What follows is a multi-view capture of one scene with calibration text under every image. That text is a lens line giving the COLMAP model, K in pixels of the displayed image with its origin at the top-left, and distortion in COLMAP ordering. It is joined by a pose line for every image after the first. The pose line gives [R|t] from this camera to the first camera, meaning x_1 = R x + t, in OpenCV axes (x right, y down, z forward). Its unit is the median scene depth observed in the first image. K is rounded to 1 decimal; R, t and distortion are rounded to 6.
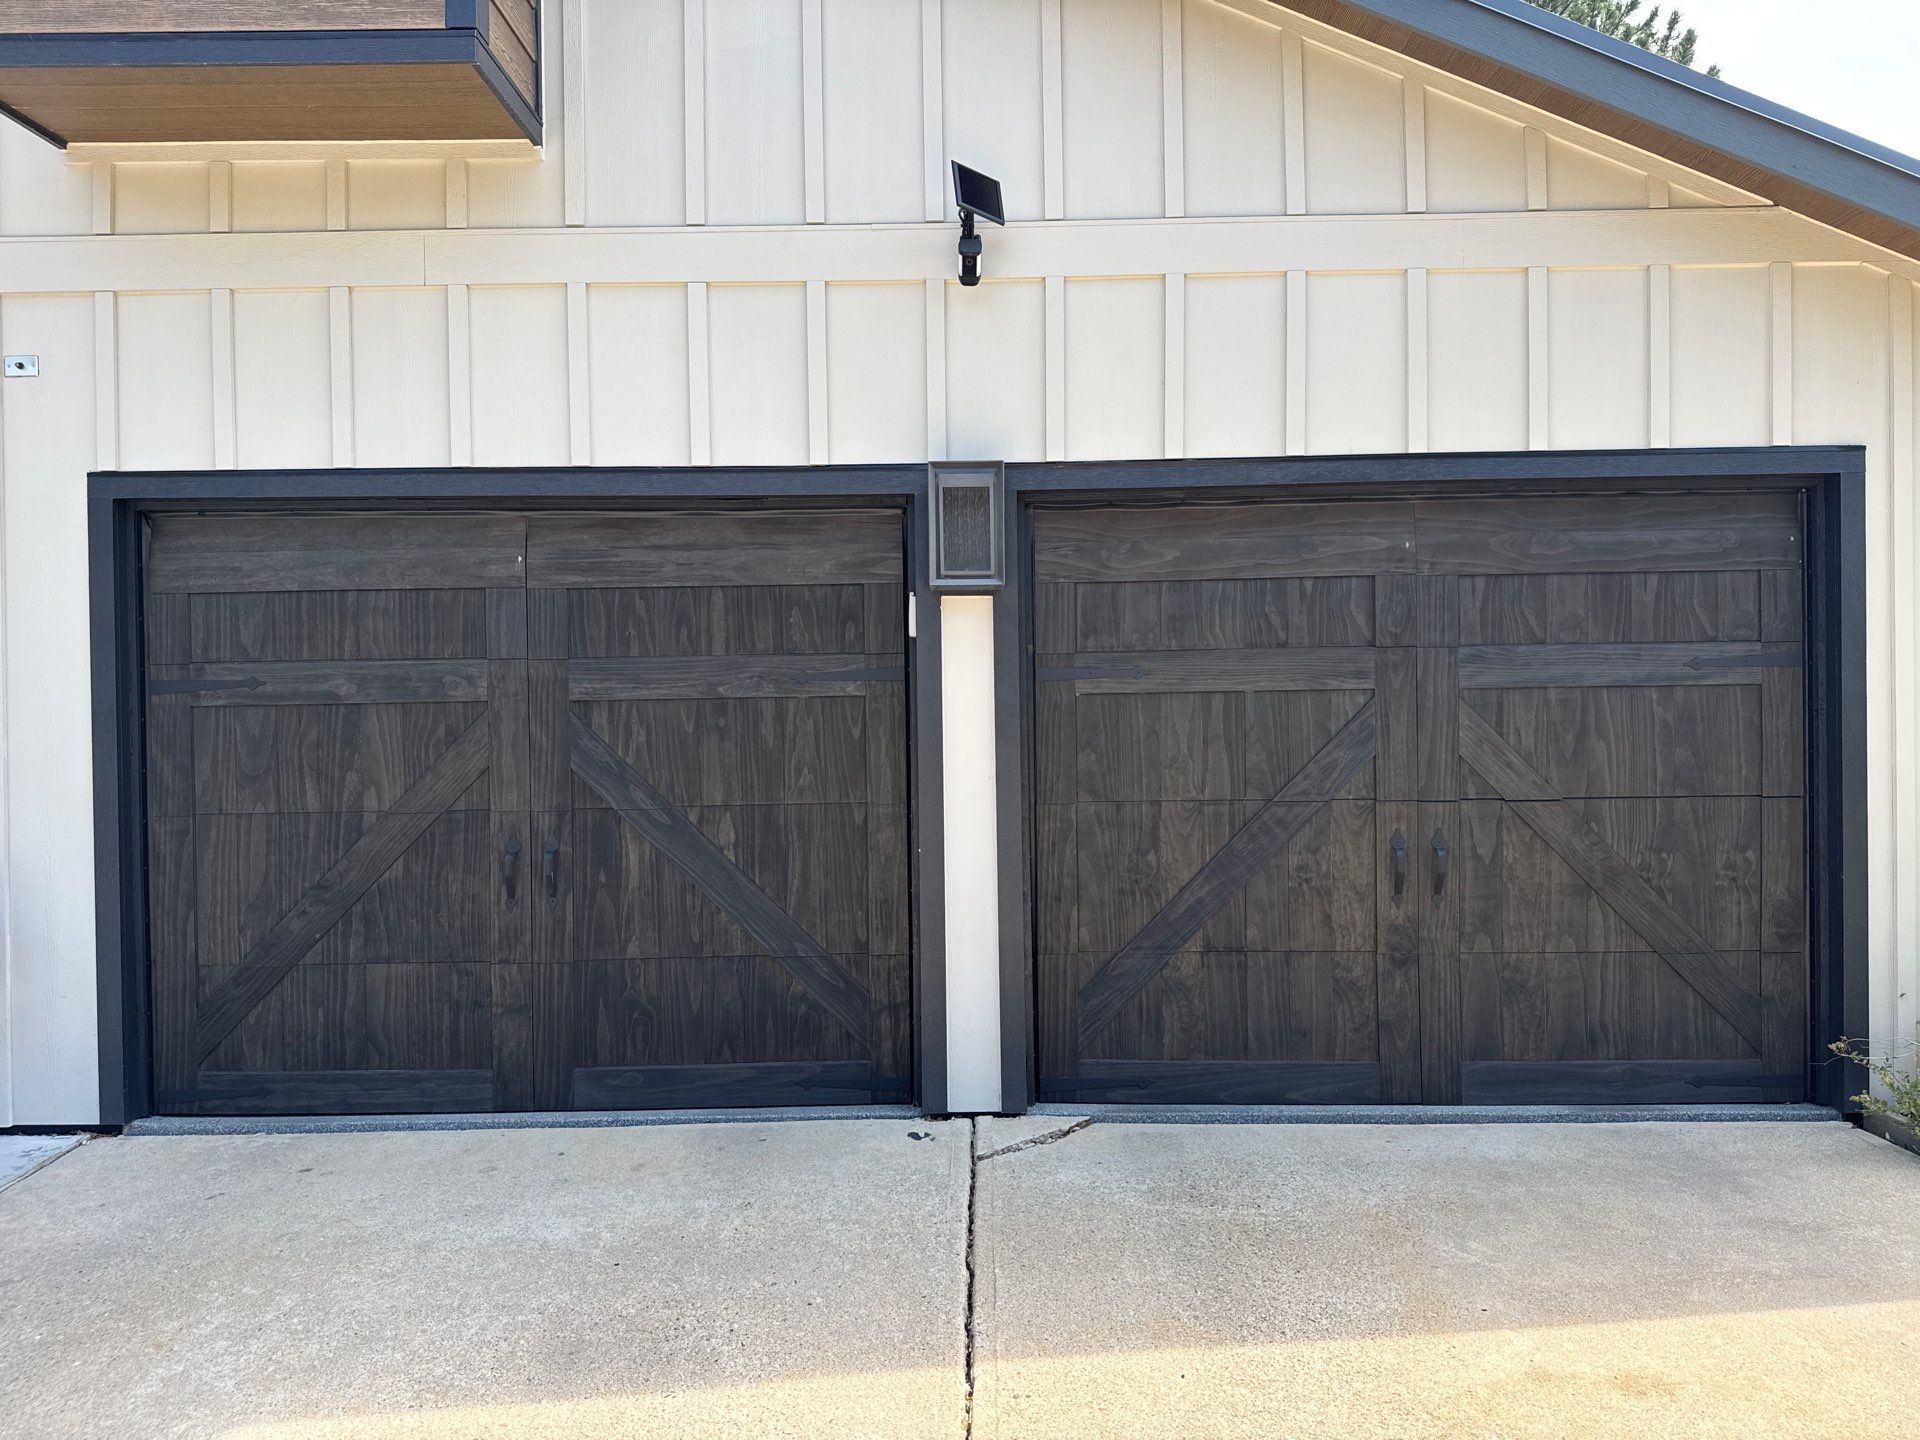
lens RADIAL K [[1335.1, 0, 956.3], [0, 1335.1, 717.9], [0, 0, 1]] dist [0.128957, -0.195725]
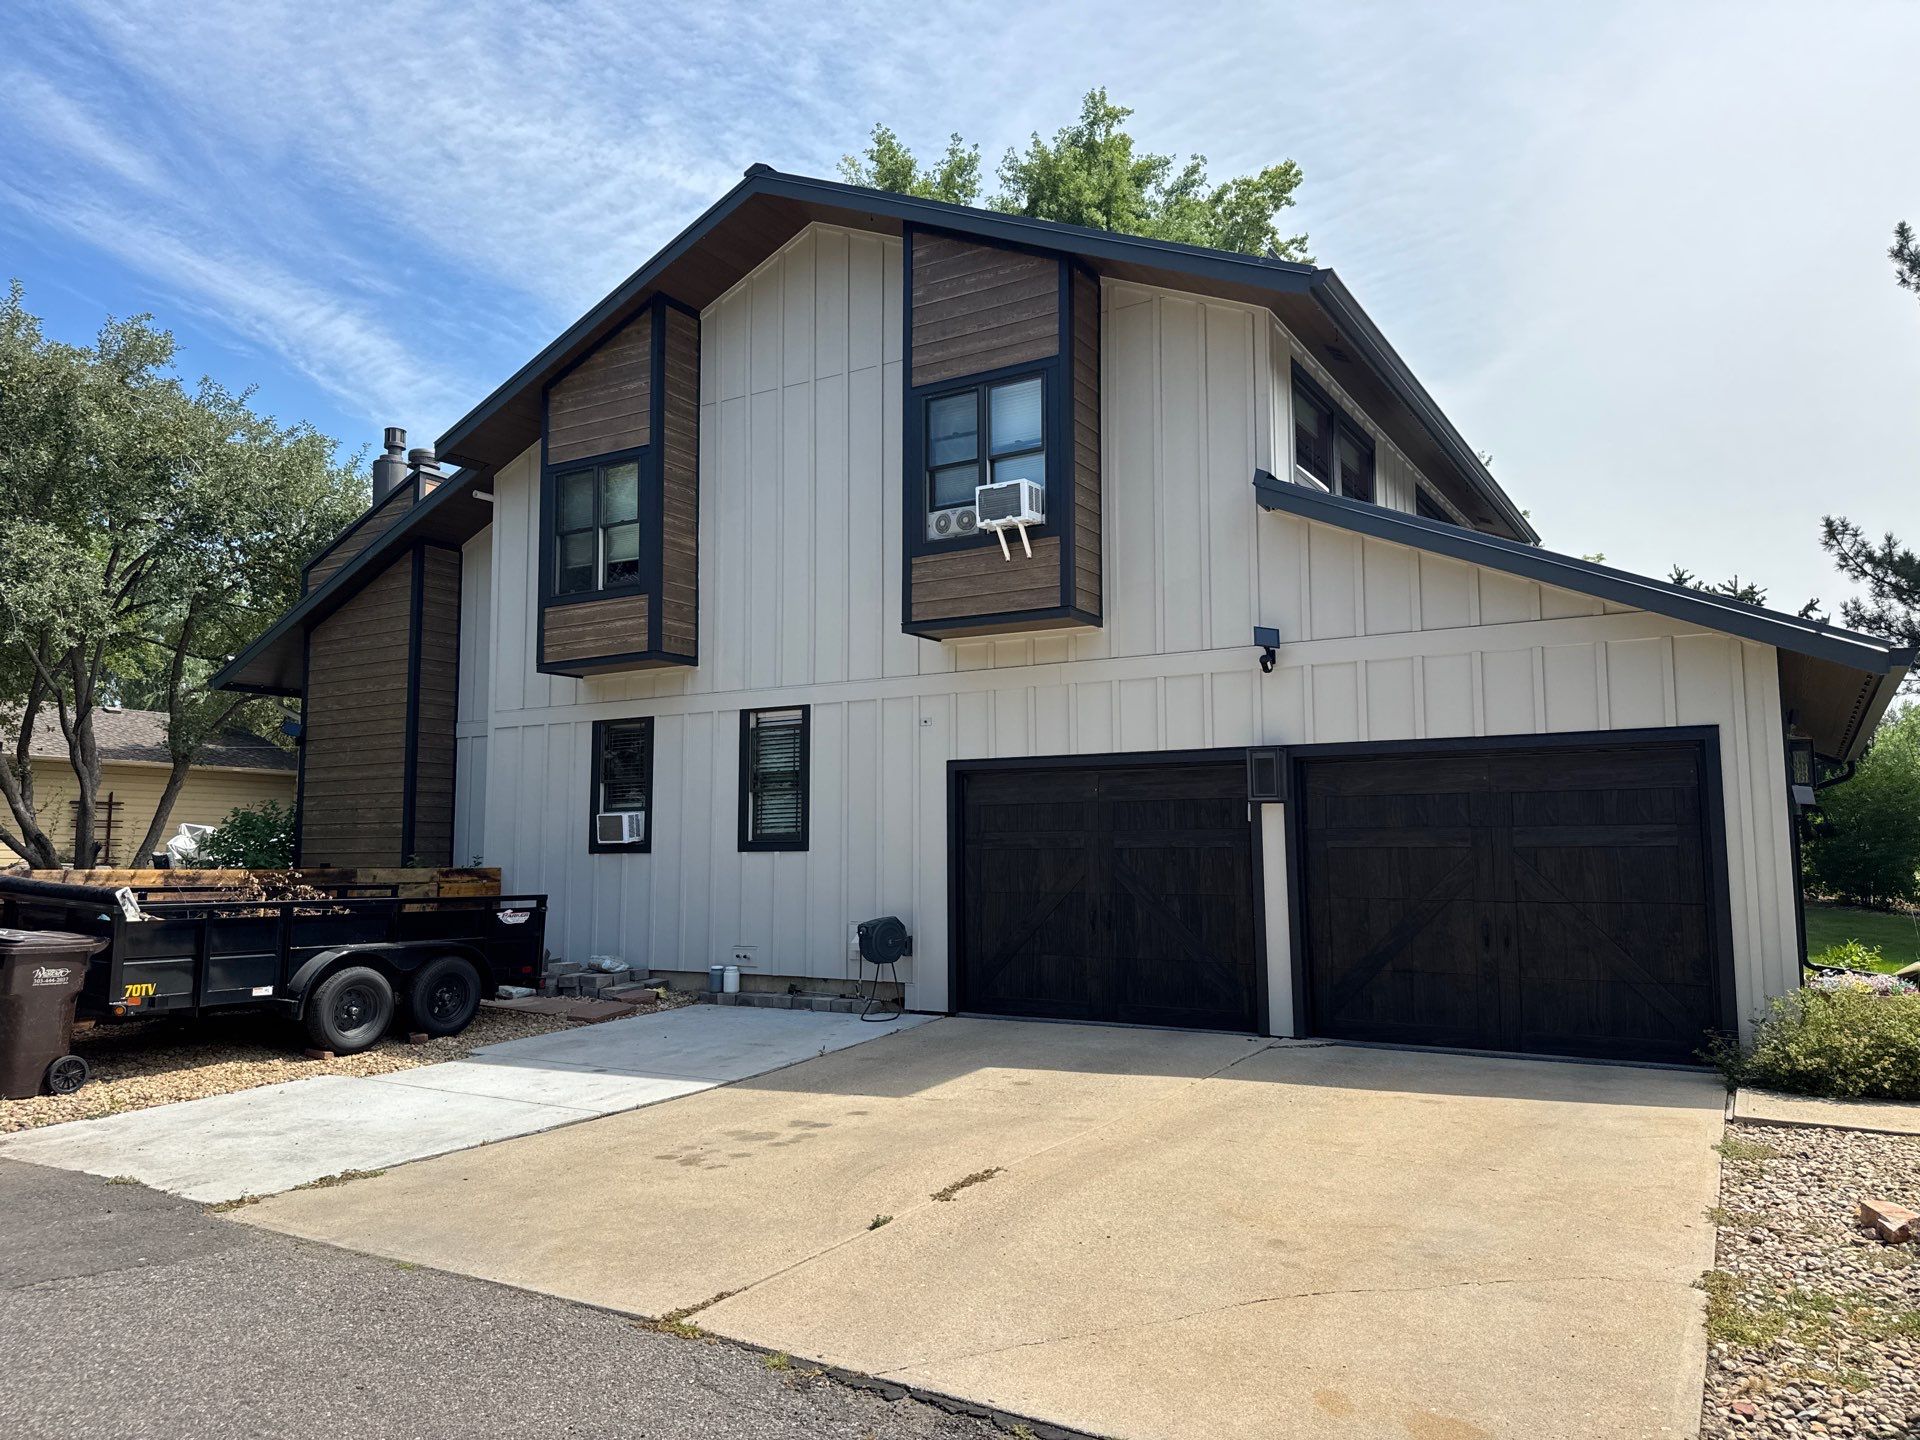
lens RADIAL K [[1335.1, 0, 956.3], [0, 1335.1, 717.9], [0, 0, 1]] dist [0.128957, -0.195725]
pose [[0.862912, -0.042874, -0.503532, 0.690168], [-0.011837, 0.994406, -0.104955, 0.010209], [0.505215, 0.096528, 0.857578, -1.227060]]
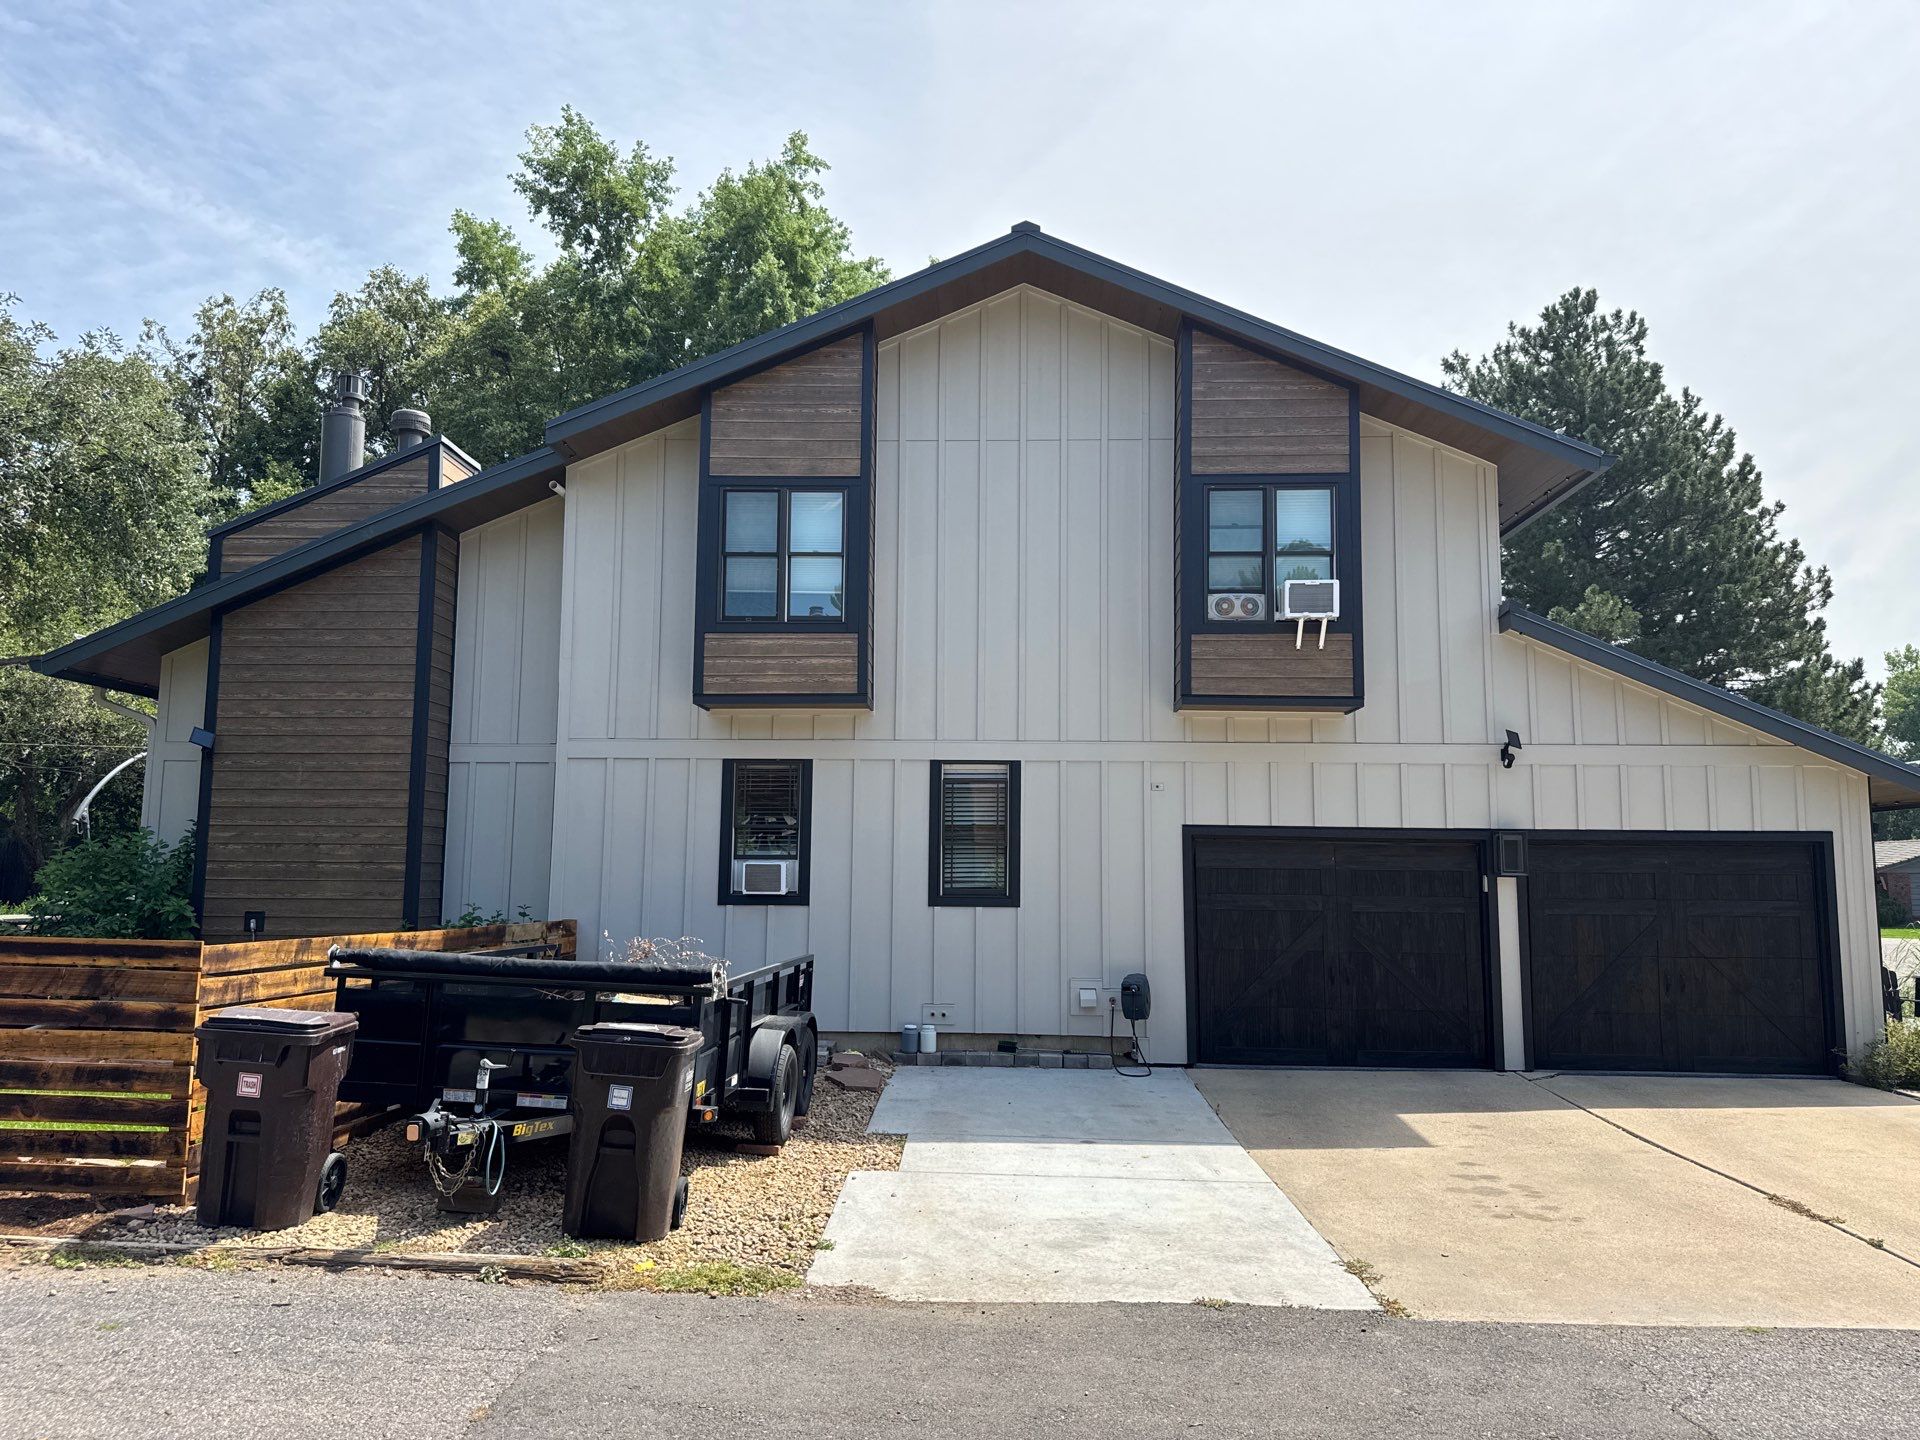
lens RADIAL K [[1335.1, 0, 956.3], [0, 1335.1, 717.9], [0, 0, 1]] dist [0.128957, -0.195725]
pose [[0.999582, 0.019005, -0.021799, -1.041822], [-0.021657, 0.991449, -0.128685, -0.031929], [0.019167, 0.129103, 0.991446, -1.780843]]
